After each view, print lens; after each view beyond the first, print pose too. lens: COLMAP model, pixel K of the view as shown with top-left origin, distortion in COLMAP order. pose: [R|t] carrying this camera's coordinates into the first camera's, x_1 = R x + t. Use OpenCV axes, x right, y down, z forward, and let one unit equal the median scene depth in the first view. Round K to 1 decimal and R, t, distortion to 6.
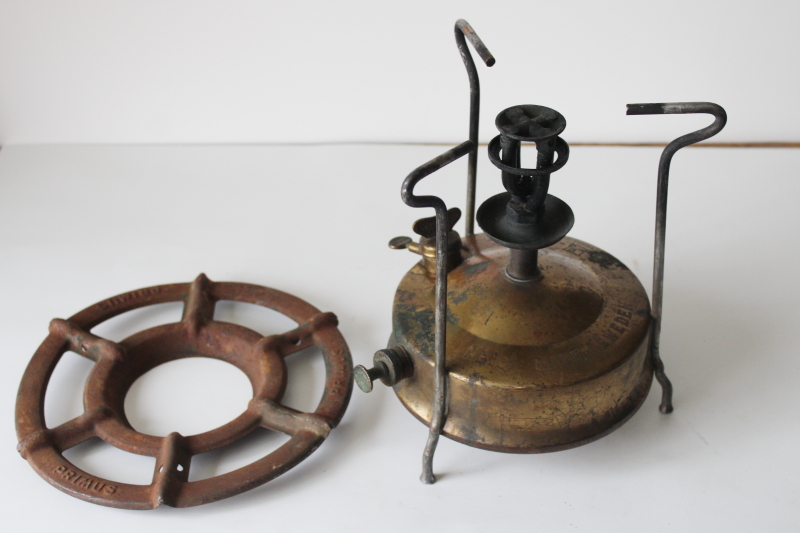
lens RADIAL K [[1292.5, 0, 399.9], [0, 1292.5, 268.3], [0, 0, 1]] dist [-0.015056, 0.000000]
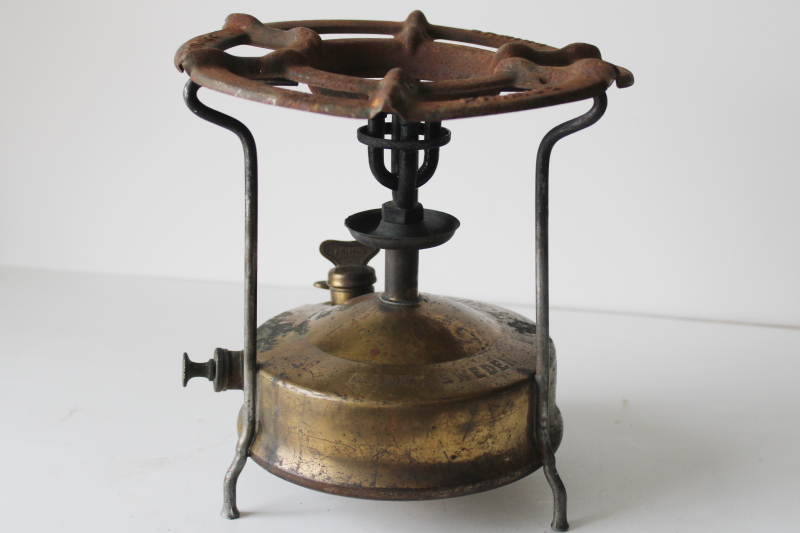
lens RADIAL K [[1292.5, 0, 399.4], [0, 1292.5, 259.5], [0, 0, 1]] dist [-0.015056, 0.000000]
pose [[0.909238, 0.145518, -0.390013, 0.433311], [-0.267995, 0.921549, -0.280937, 0.223413], [0.318535, 0.359960, 0.876906, 0.257592]]
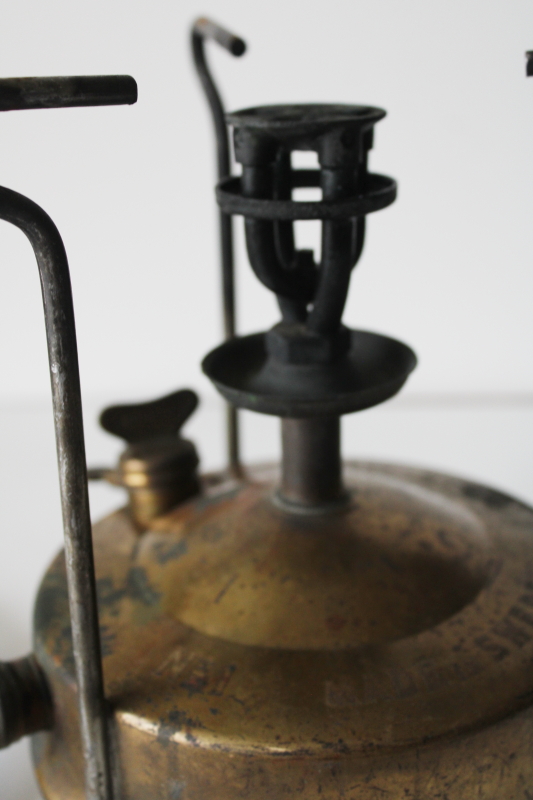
lens RADIAL K [[1145.4, 0, 263.4], [0, 1145.4, 407.3], [0, 0, 1]] dist [-0.022453, 0.000000]
pose [[0.998593, 0.001990, -0.052991, 0.102274], [-0.015326, 0.967484, -0.252469, 0.076916], [0.050766, 0.252926, 0.966153, 0.619139]]
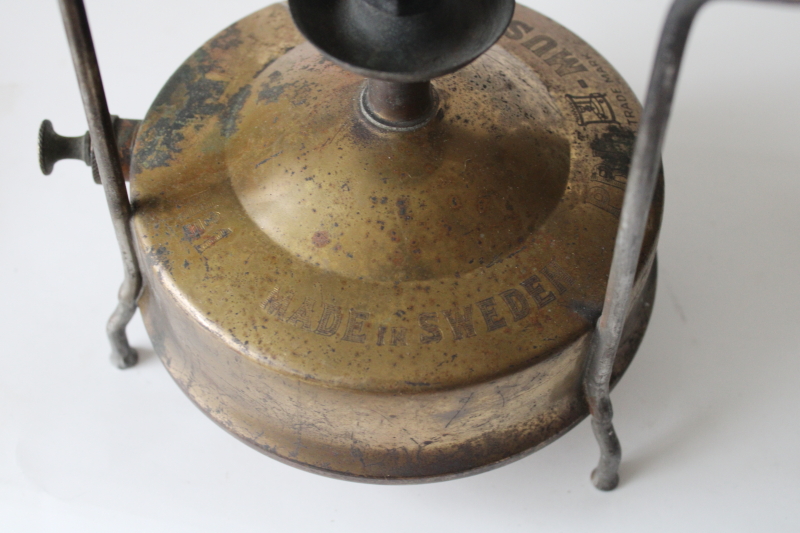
lens RADIAL K [[1145.4, 0, 401.6], [0, 1145.4, 237.1], [0, 0, 1]] dist [-0.022453, 0.000000]
pose [[0.805659, 0.495761, -0.324244, 0.262275], [-0.374502, 0.850360, 0.369642, -0.112824], [0.458978, -0.176375, 0.870764, 0.652623]]
